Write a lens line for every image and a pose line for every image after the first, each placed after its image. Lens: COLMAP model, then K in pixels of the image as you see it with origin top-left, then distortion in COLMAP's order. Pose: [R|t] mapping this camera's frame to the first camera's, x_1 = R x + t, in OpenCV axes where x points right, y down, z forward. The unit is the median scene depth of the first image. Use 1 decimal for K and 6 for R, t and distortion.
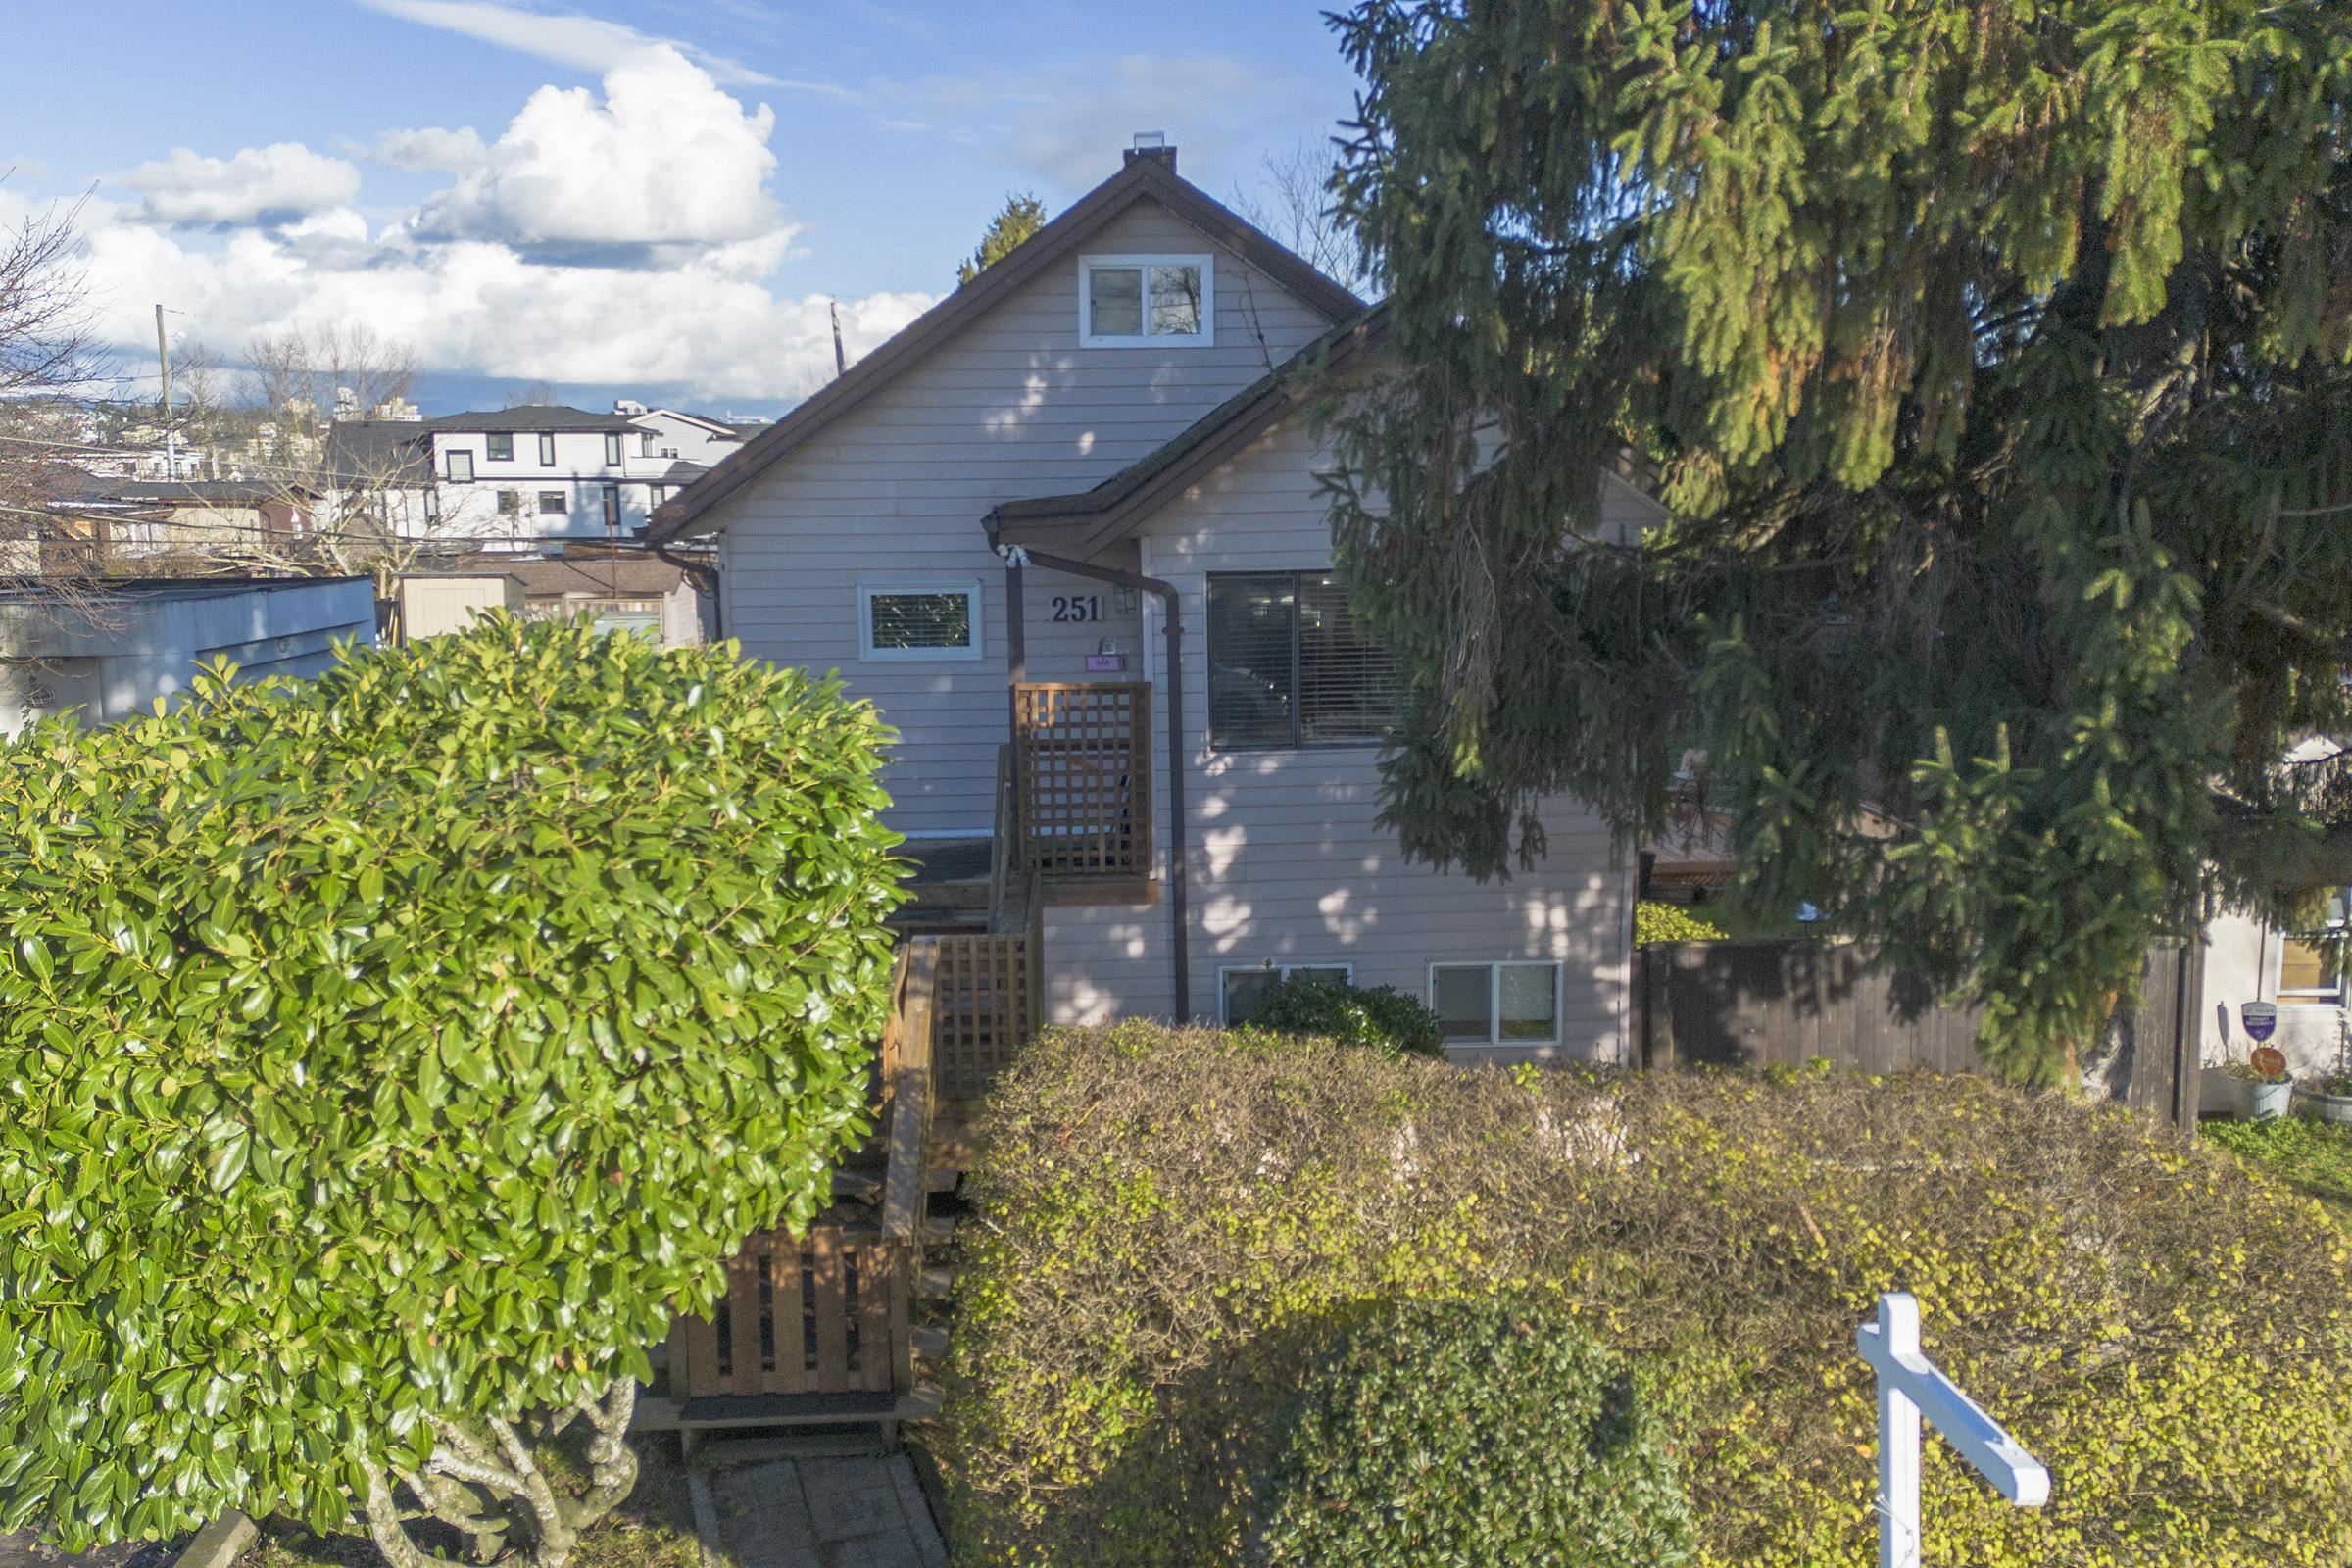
lens RADIAL K [[1915.0, 0, 1176.0], [0, 1915.0, 784.0], [0, 0, 1]] dist [0.006041, -0.012876]
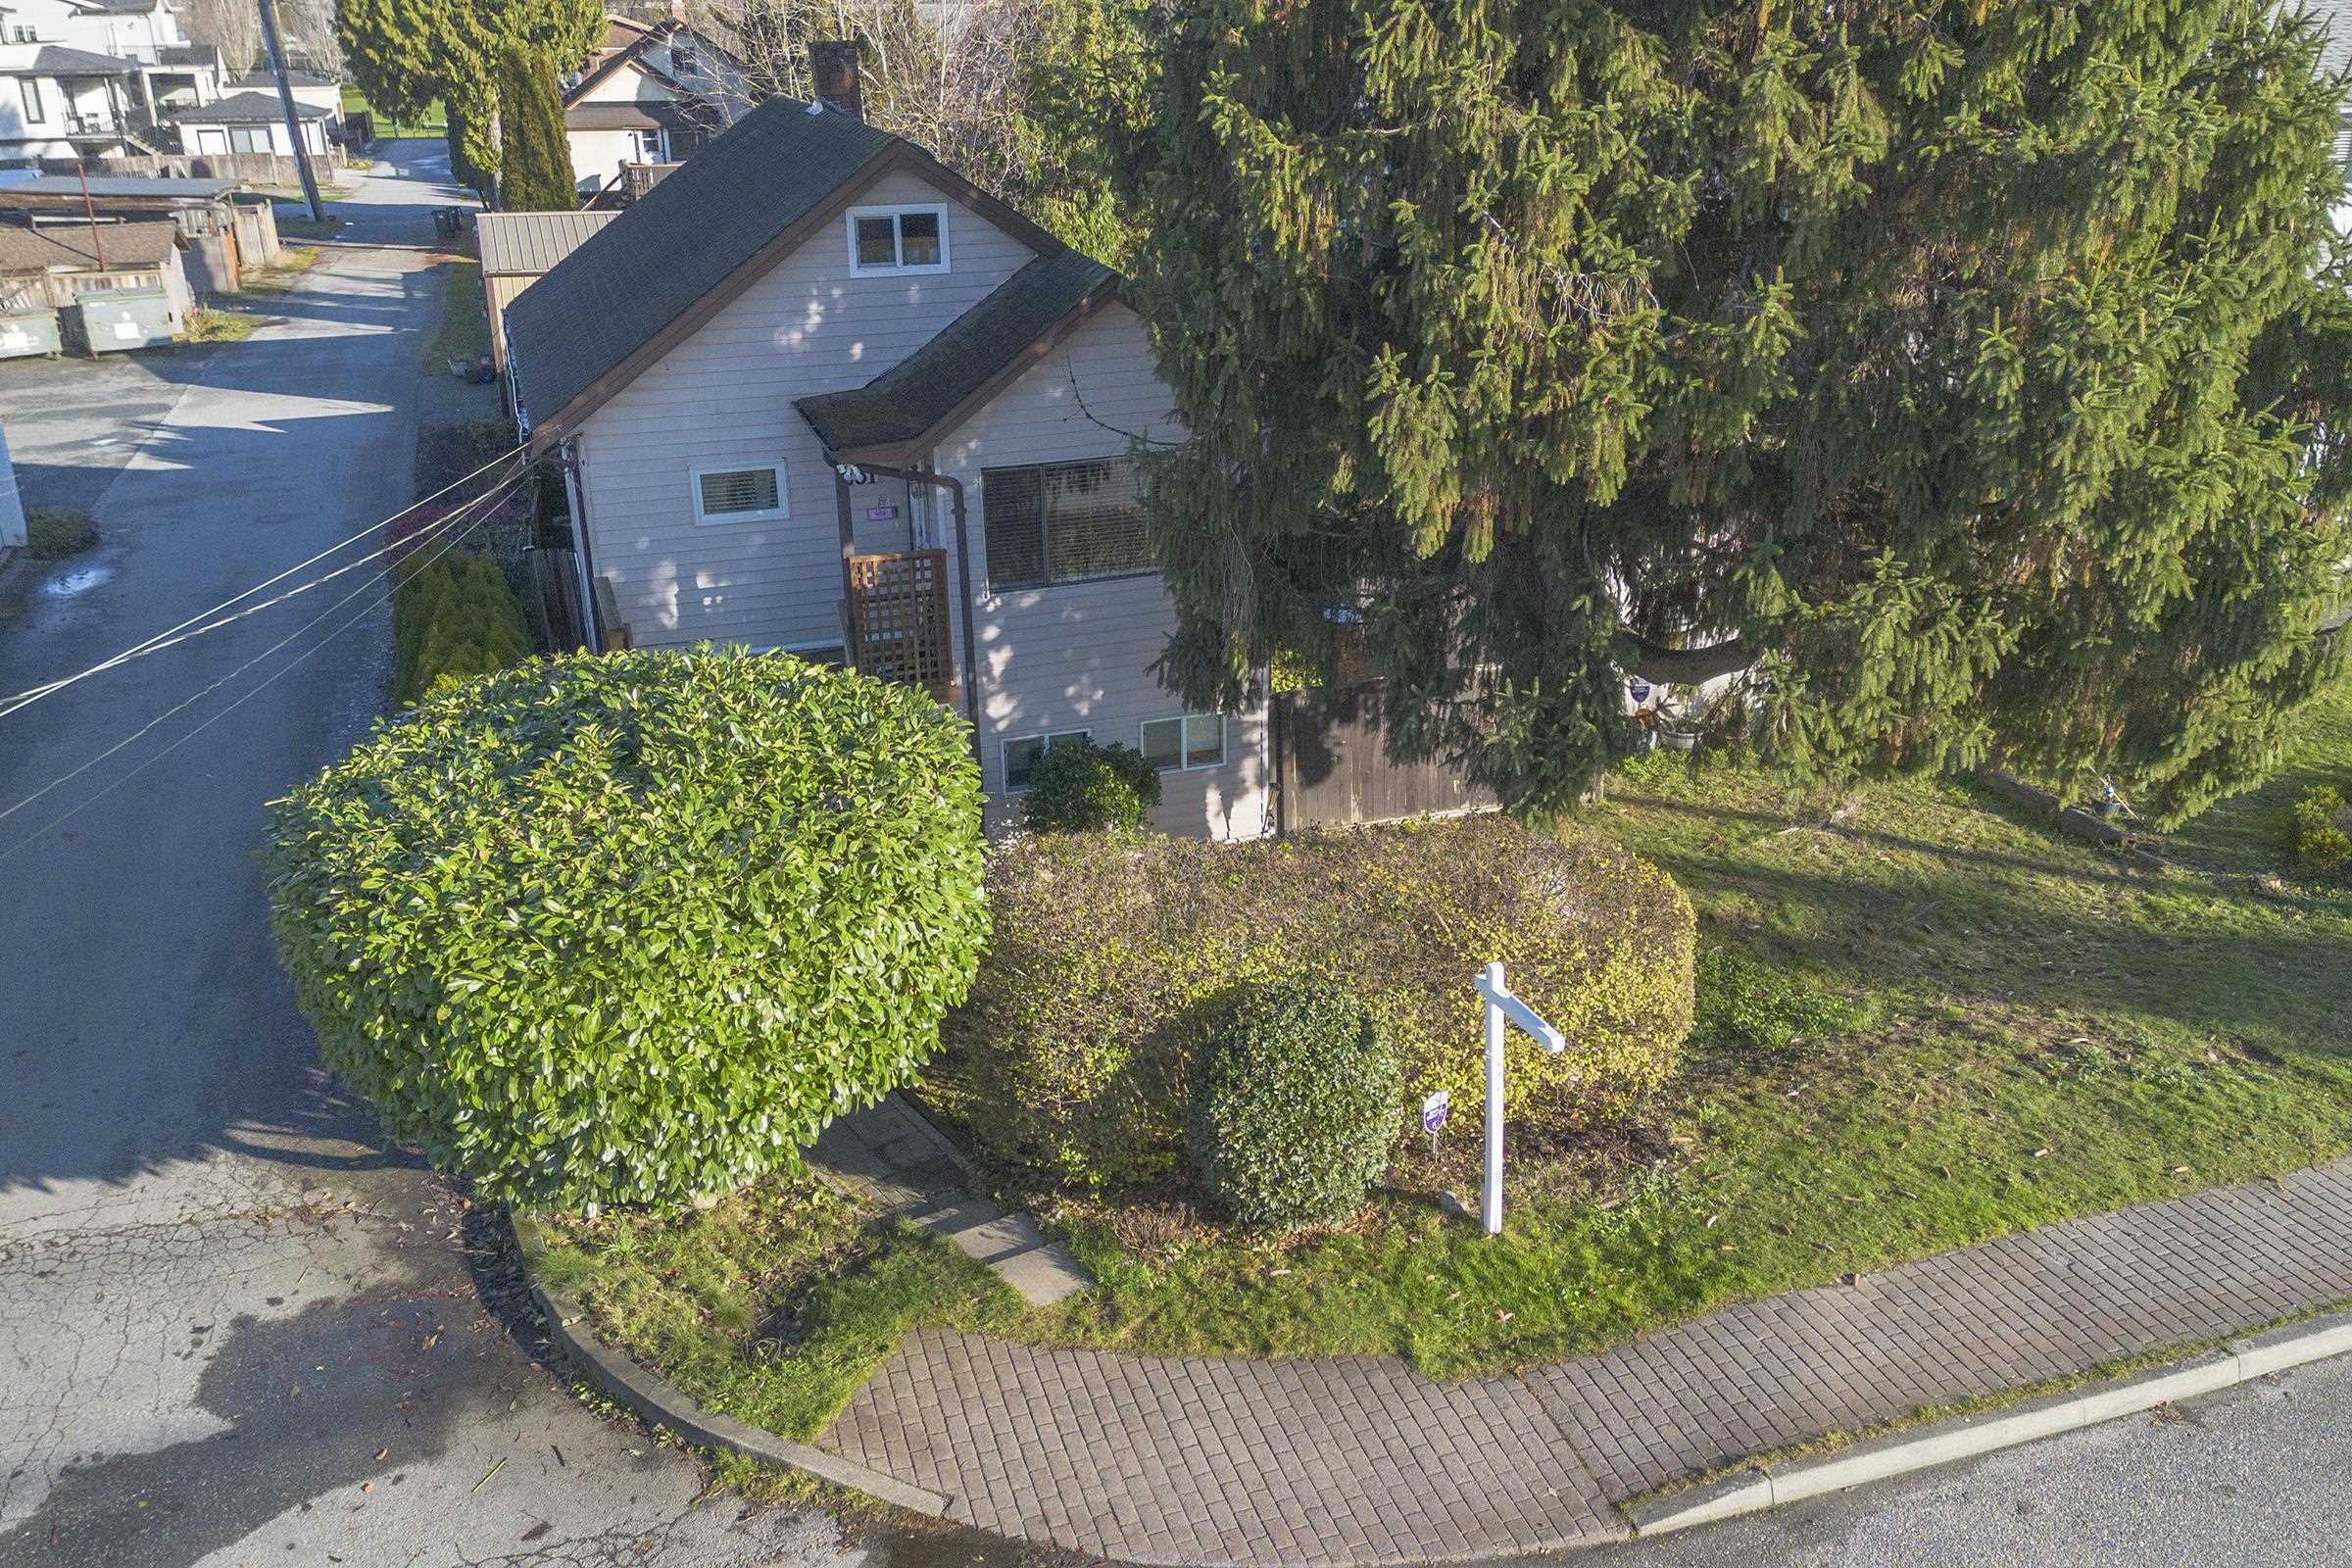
lens RADIAL K [[1915.0, 0, 1176.0], [0, 1915.0, 784.0], [0, 0, 1]] dist [0.006041, -0.012876]
pose [[0.958351, -0.104670, 0.265722, -0.446128], [0.040748, 0.971013, 0.235529, -0.388034], [-0.282672, -0.214892, 0.934836, -0.748565]]
